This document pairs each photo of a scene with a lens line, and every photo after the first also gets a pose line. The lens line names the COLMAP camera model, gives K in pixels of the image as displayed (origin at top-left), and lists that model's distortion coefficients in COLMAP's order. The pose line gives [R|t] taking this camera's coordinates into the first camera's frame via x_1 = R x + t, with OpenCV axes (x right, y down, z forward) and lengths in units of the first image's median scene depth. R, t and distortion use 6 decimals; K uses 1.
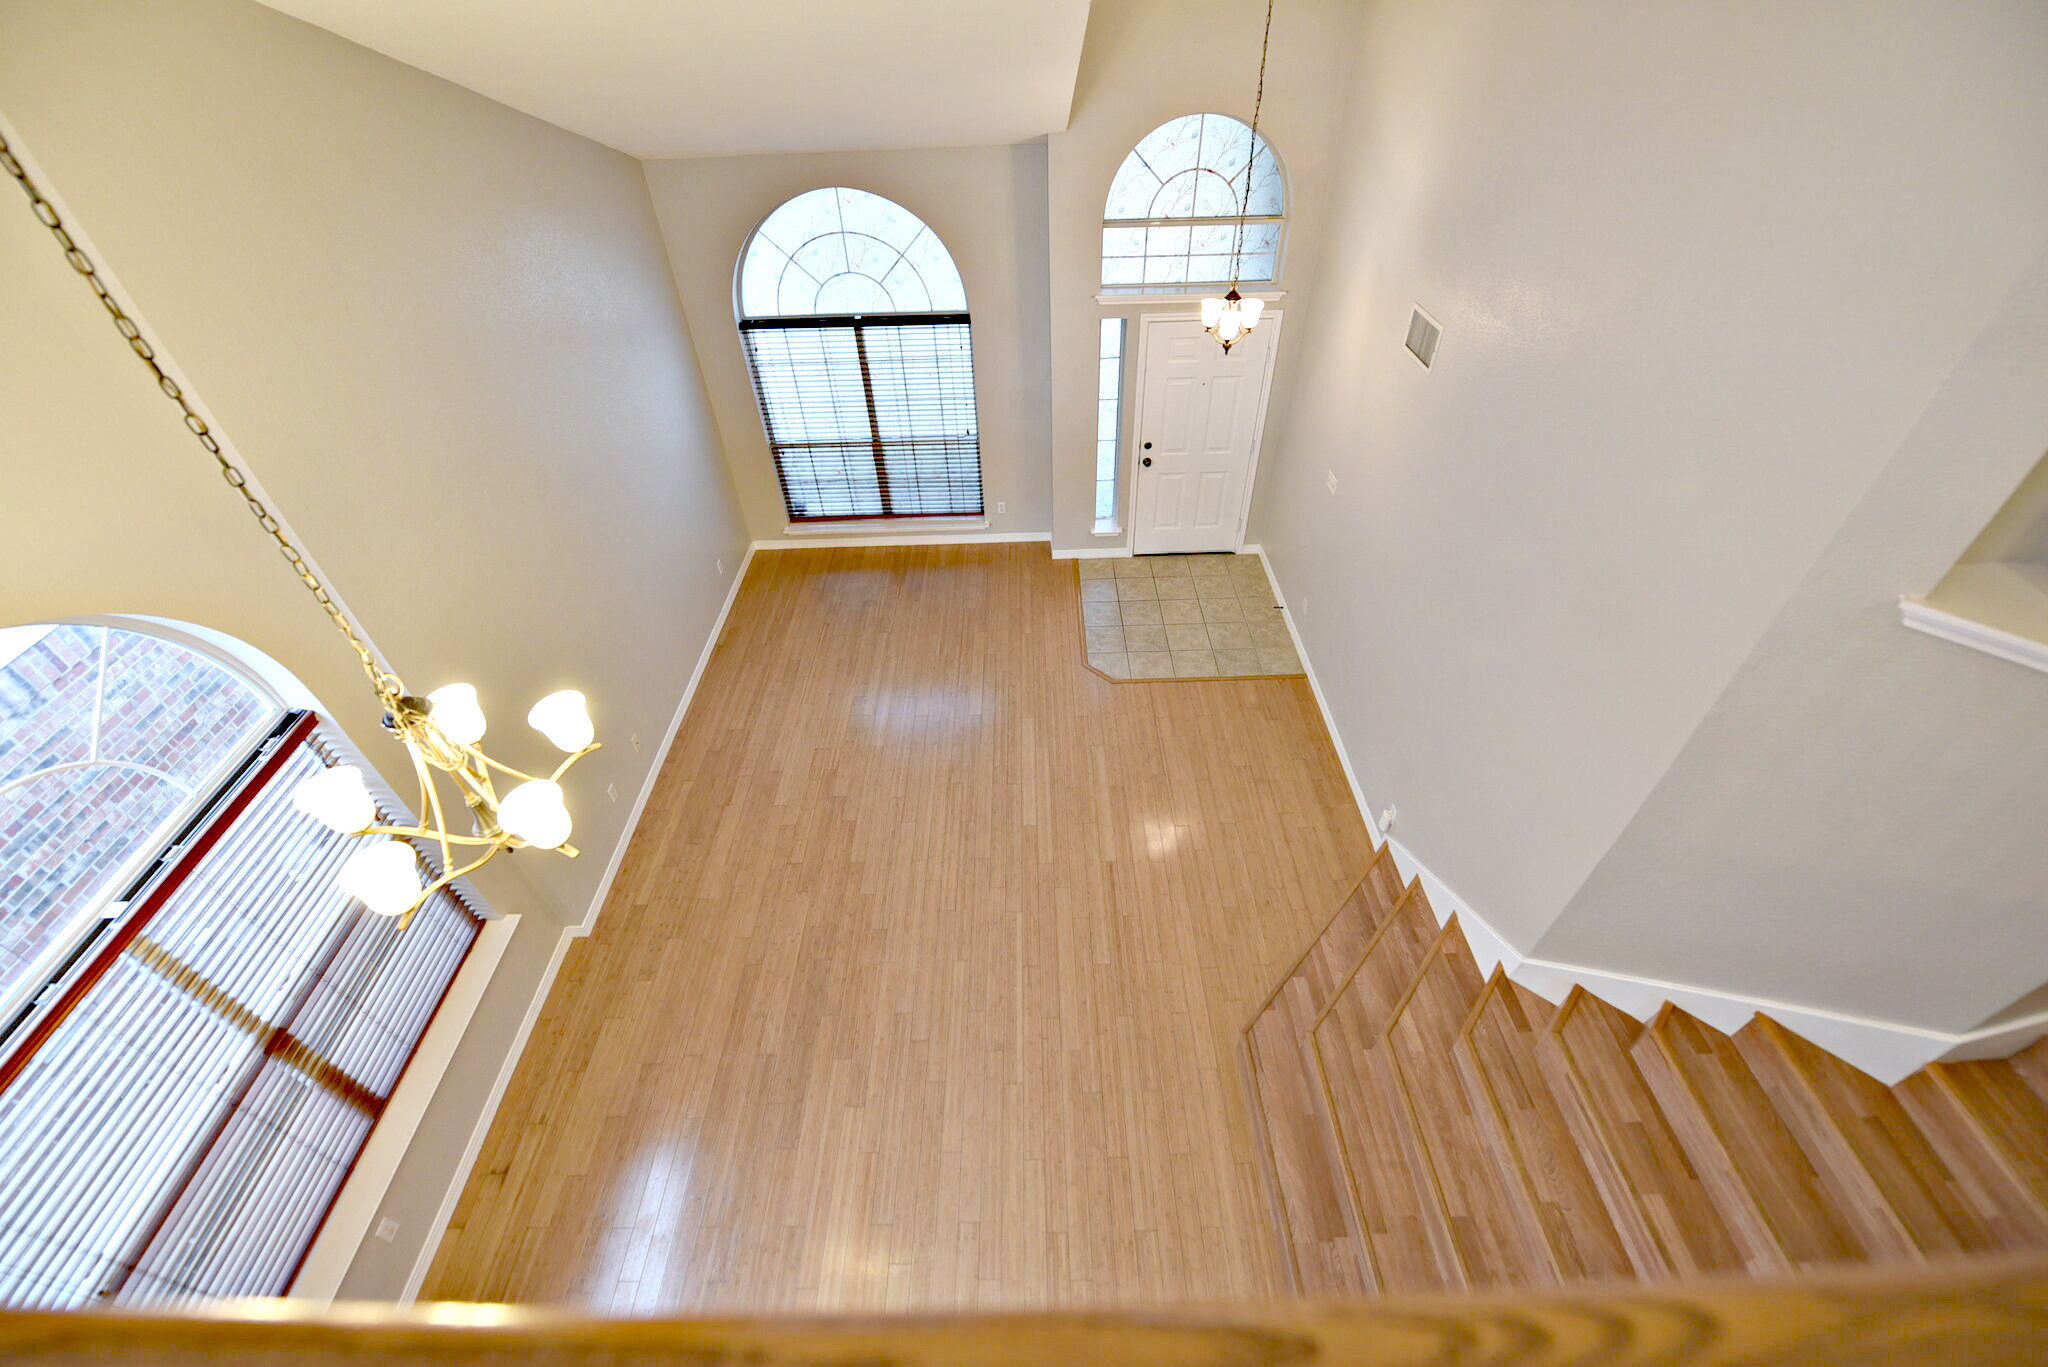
lens RADIAL K [[820.1, 0, 1011.3], [0, 820.1, 688.9], [0, 0, 1]] dist [-0.009753, -0.000195]
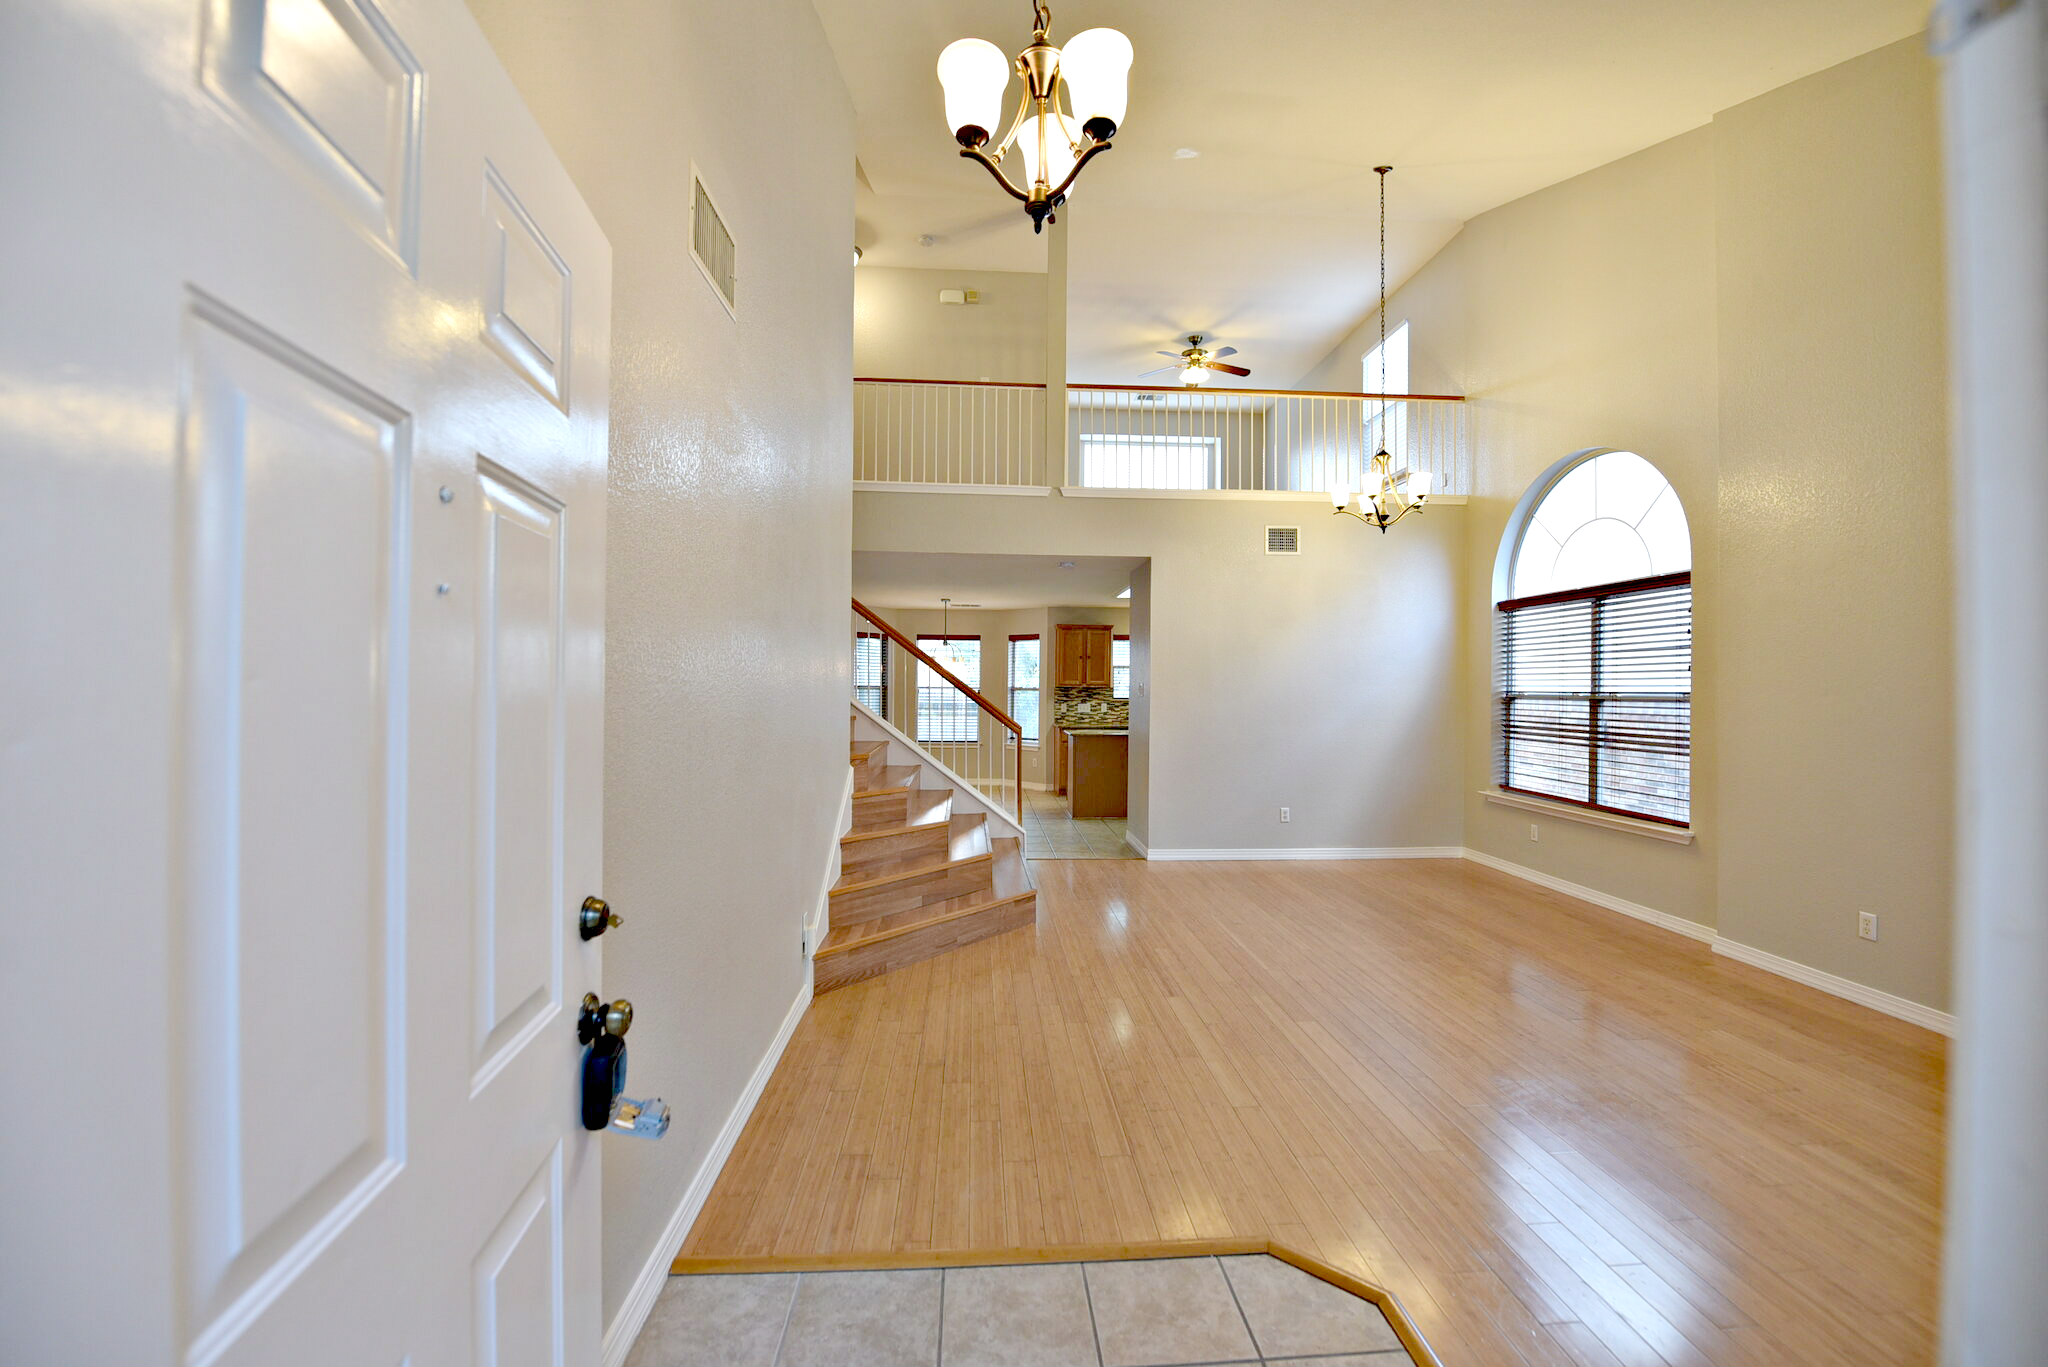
lens RADIAL K [[820.1, 0, 1024.8], [0, 820.1, 689.0], [0, 0, 1]] dist [-0.009753, -0.000195]
pose [[-0.997683, 0.020237, -0.064960, 0.284197], [-0.029756, 0.728818, 0.684061, -0.470884], [0.061187, 0.684409, -0.726526, 1.281769]]
